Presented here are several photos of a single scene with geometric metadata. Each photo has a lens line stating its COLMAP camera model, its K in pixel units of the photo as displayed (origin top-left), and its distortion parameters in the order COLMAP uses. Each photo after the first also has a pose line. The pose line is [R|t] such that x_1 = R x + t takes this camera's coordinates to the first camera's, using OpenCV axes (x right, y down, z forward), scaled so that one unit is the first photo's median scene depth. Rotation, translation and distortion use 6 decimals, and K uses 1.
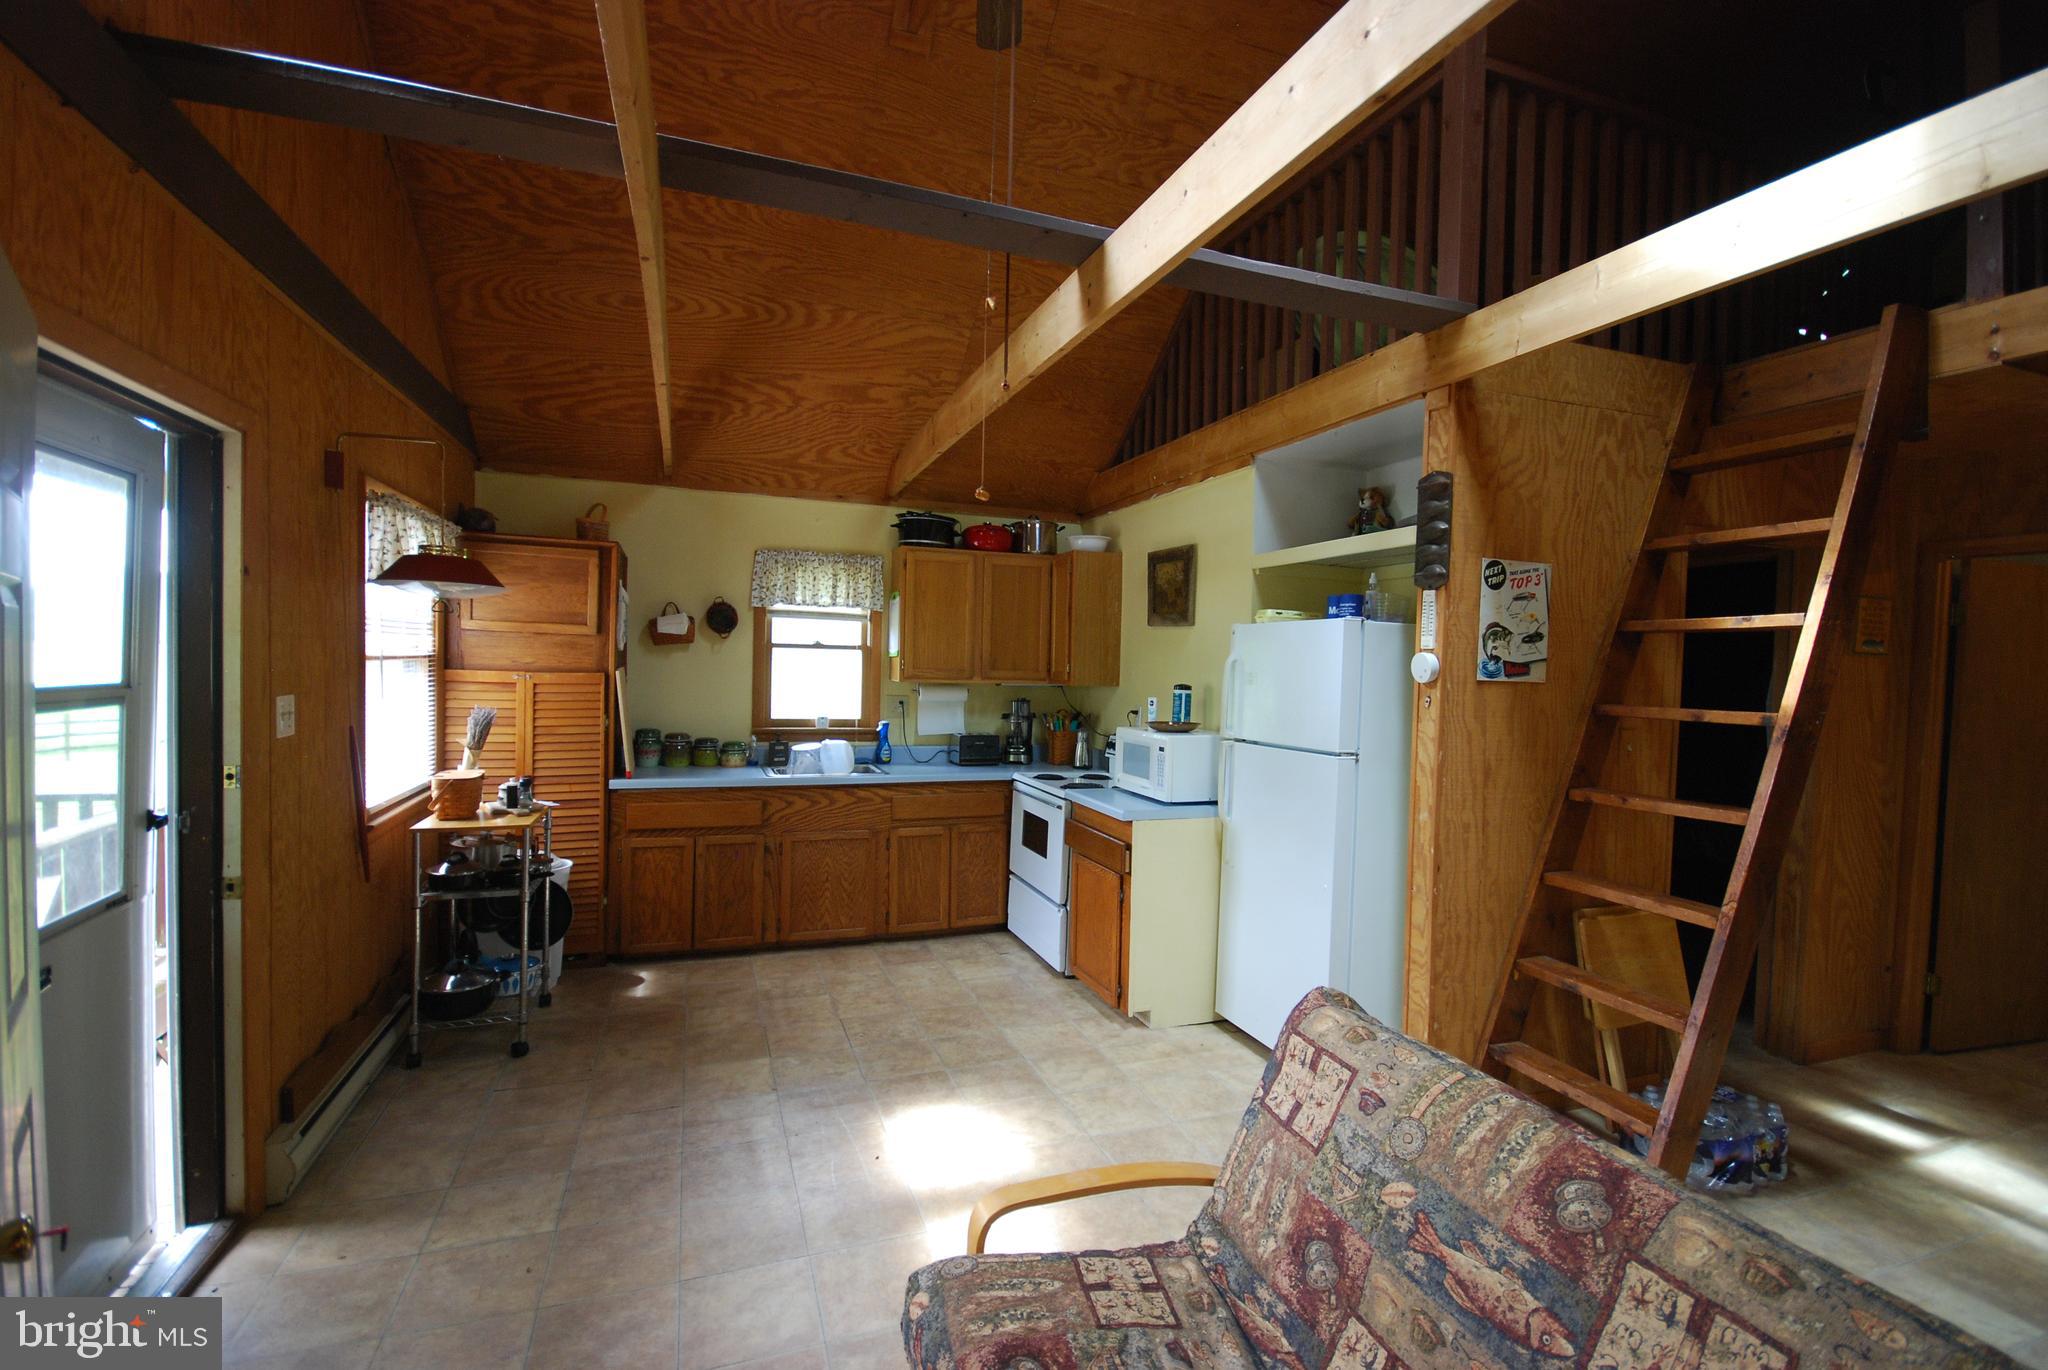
lens RADIAL K [[919.8, 0, 1030.9], [0, 919.8, 683.2], [0, 0, 1]] dist [0.004243, -0.004258]
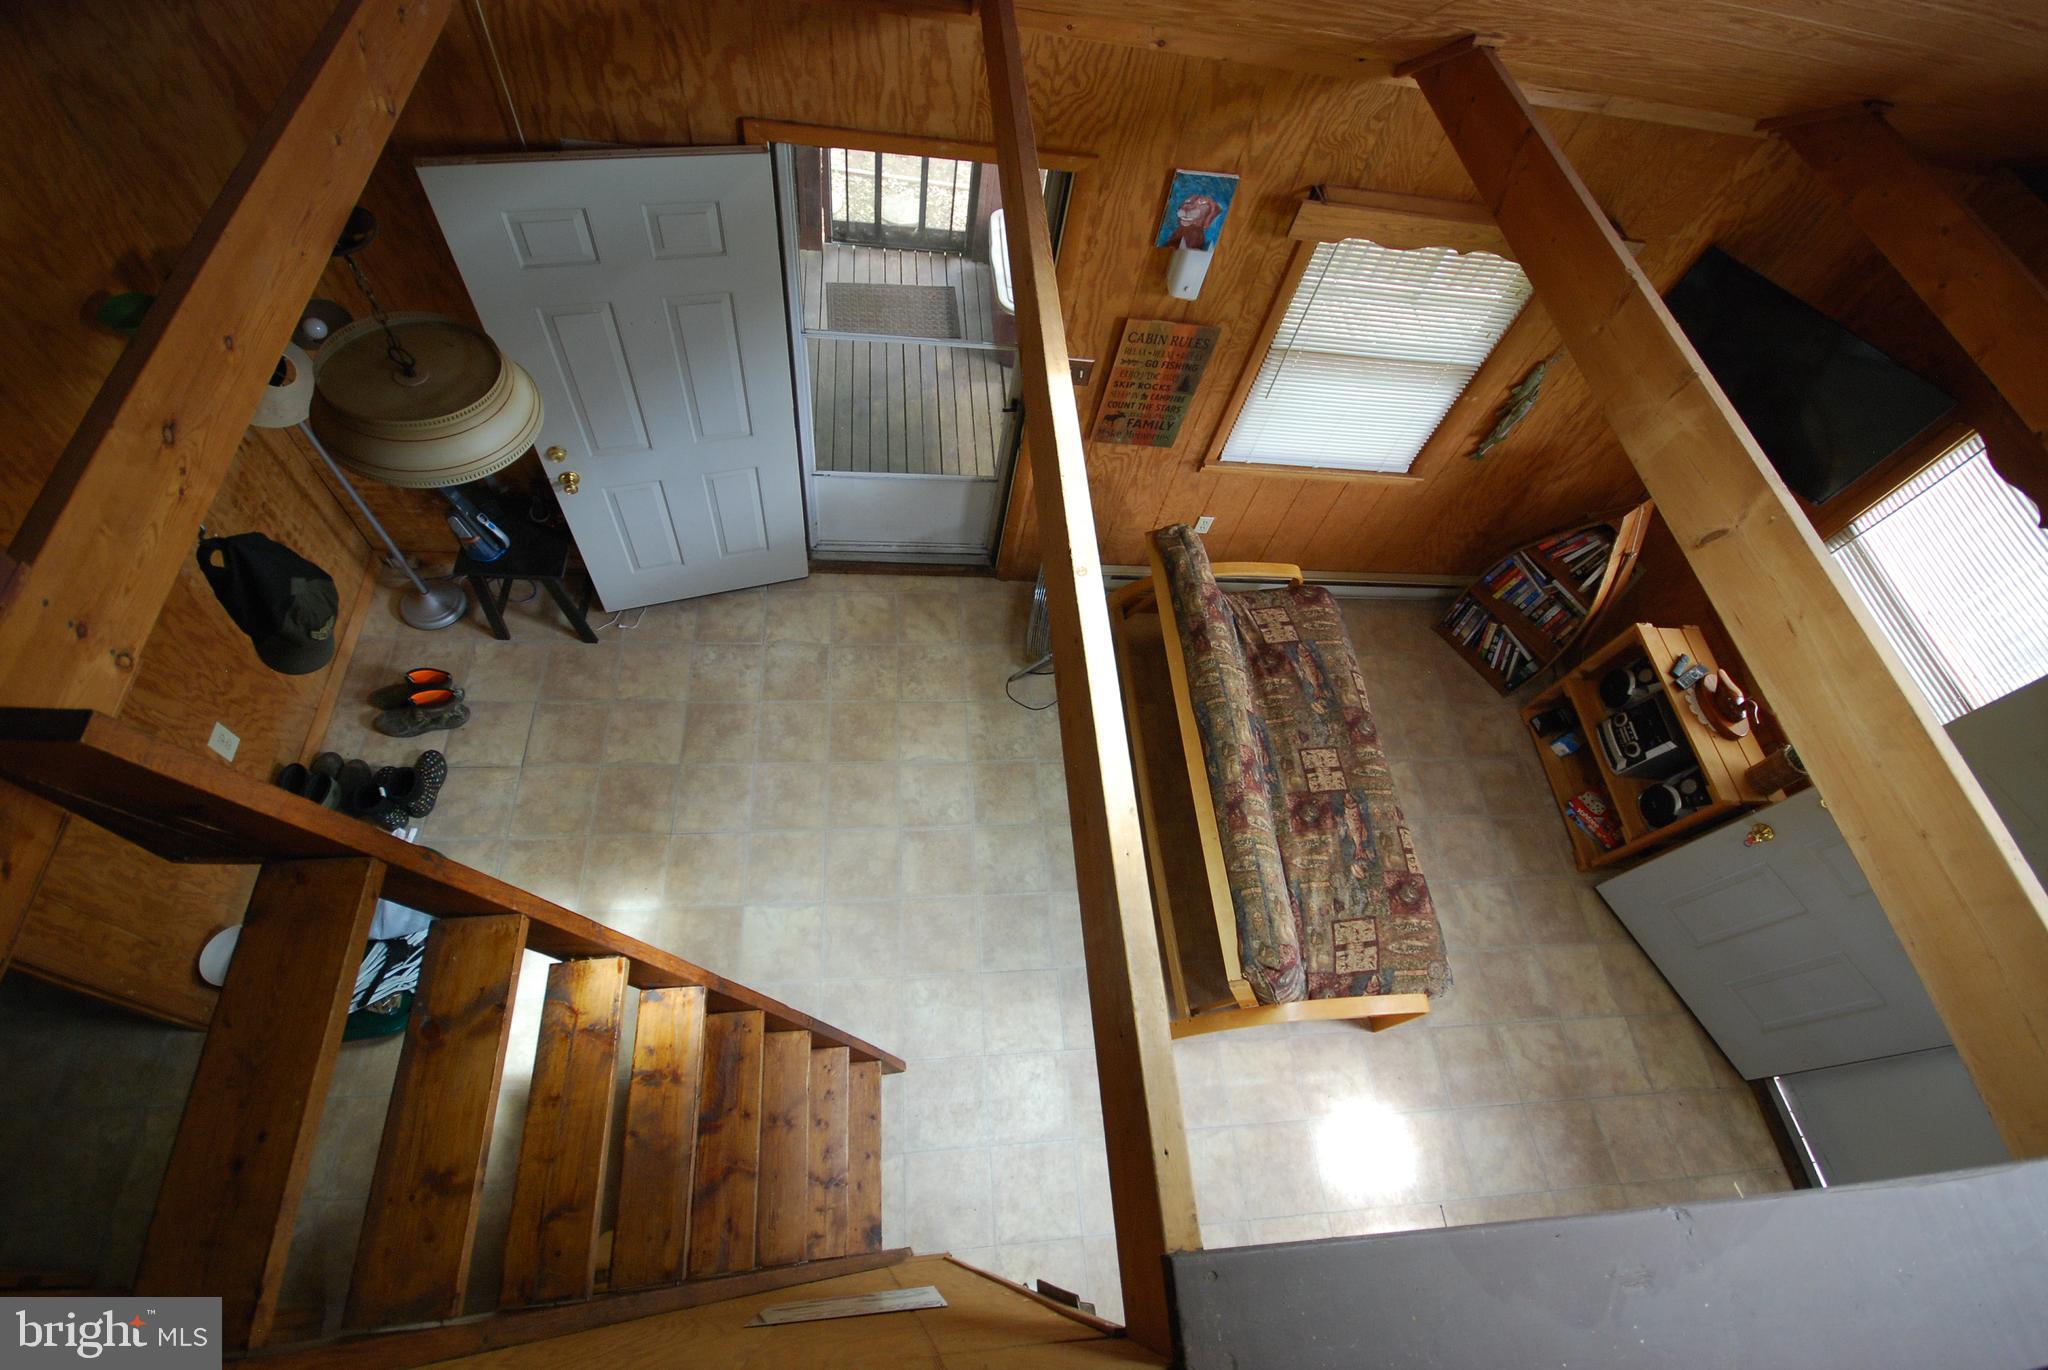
lens RADIAL K [[898.0, 0, 1028.0], [0, 898.0, 686.6], [0, 0, 1]] dist [0.011663, -0.012500]
pose [[-0.948482, -0.316536, -0.013688, 0.597281], [-0.170475, 0.473450, 0.864166, -0.733622], [-0.267059, 0.821979, -0.503020, 1.020317]]
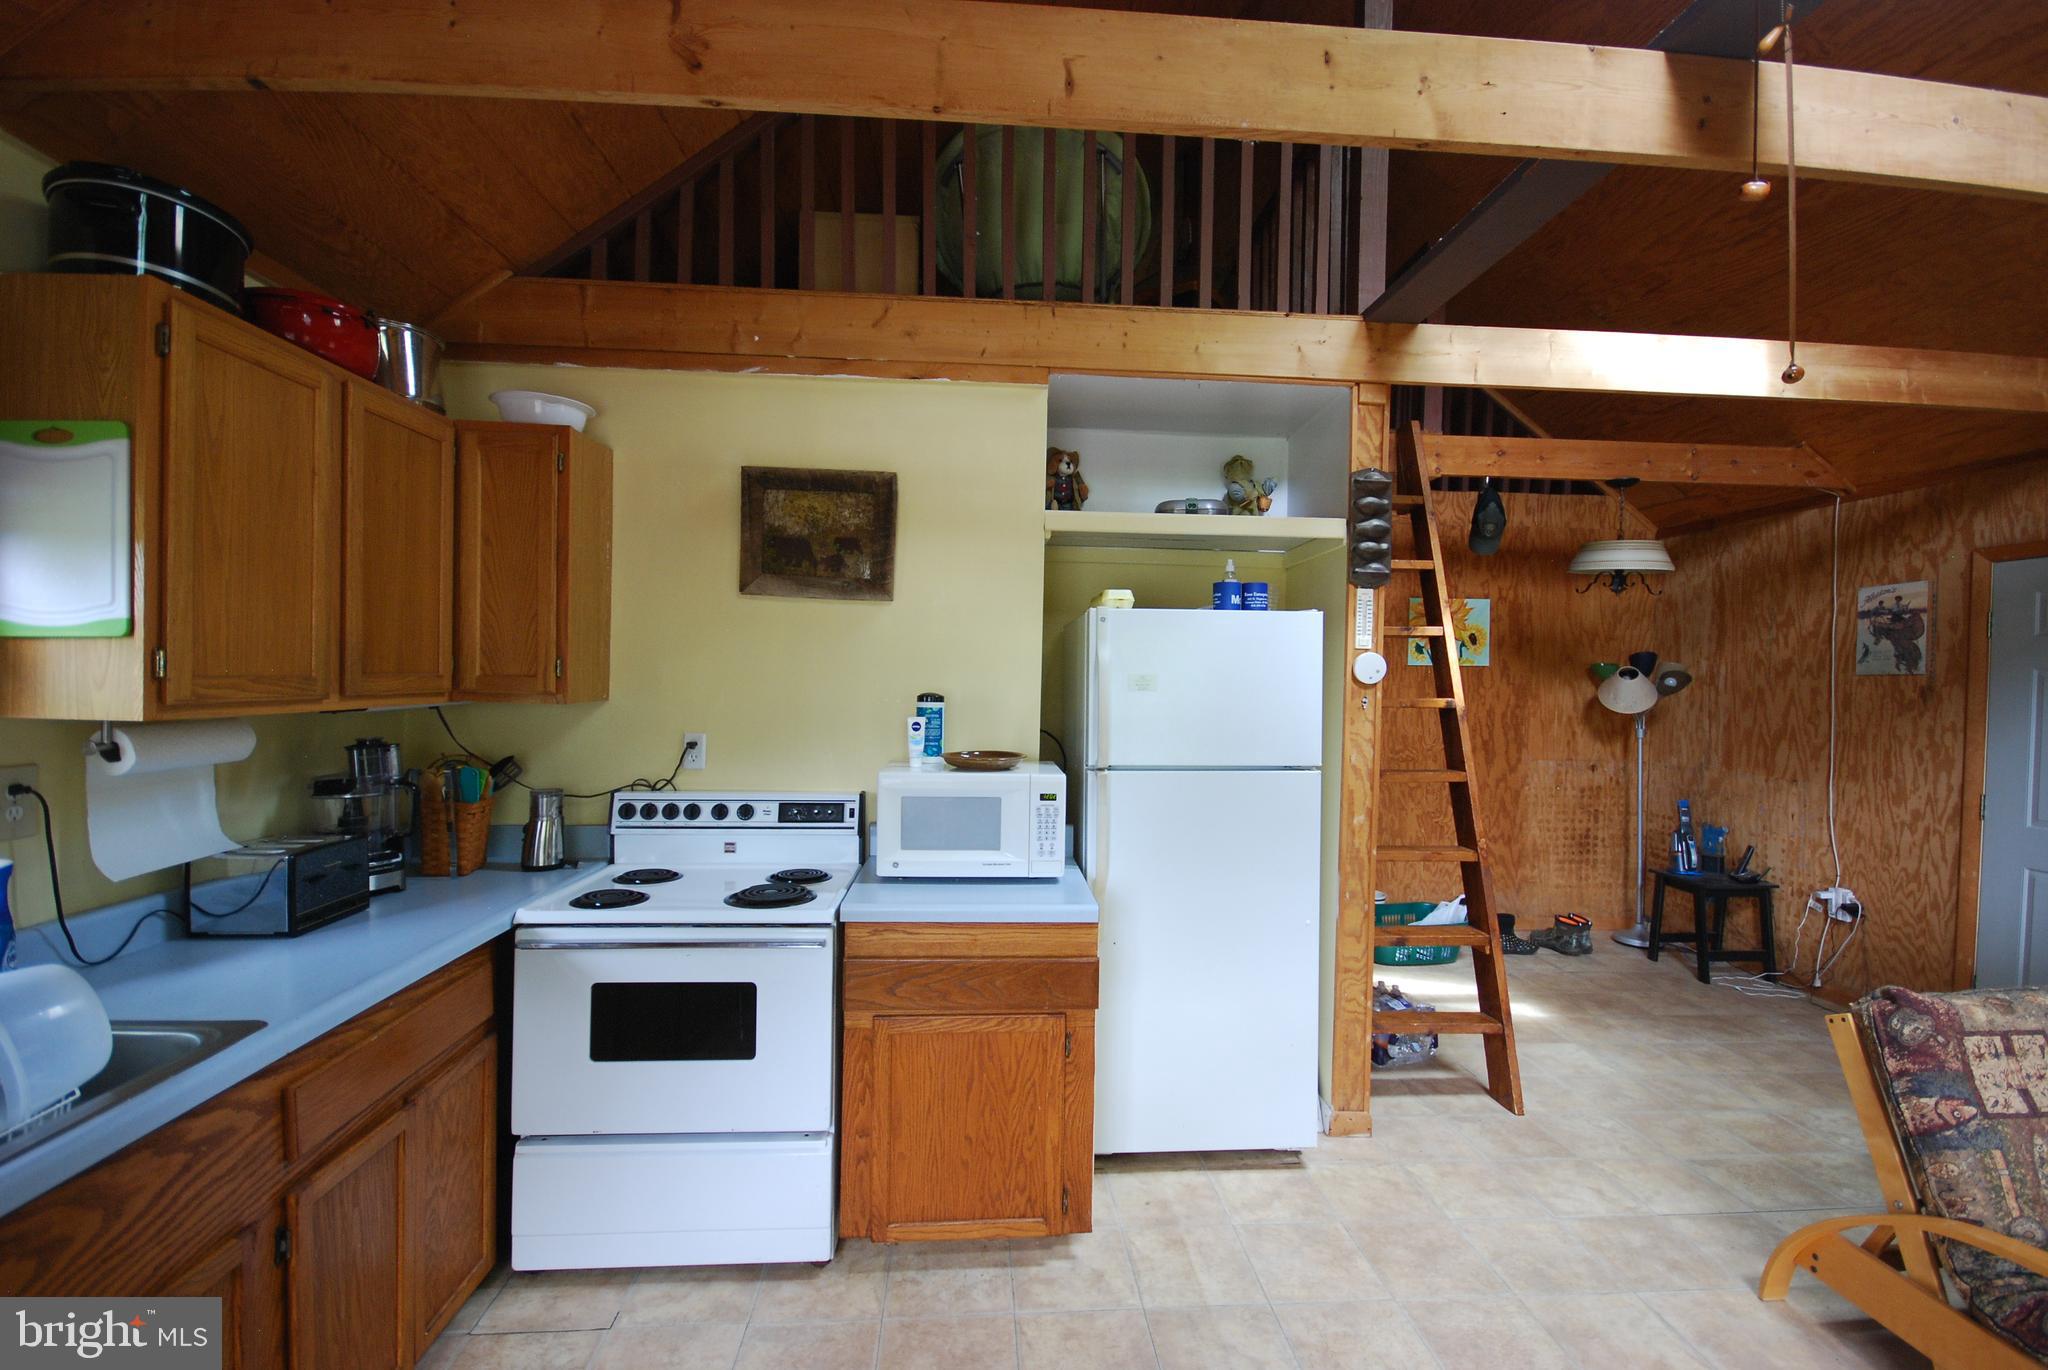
lens RADIAL K [[898.0, 0, 1030.1], [0, 898.0, 689.7], [0, 0, 1]] dist [0.011663, -0.012500]
pose [[0.278542, -0.036597, 0.959727, -0.629278], [0.012201, 0.999328, 0.034567, -0.033424], [-0.960347, 0.002081, 0.278801, 1.150021]]
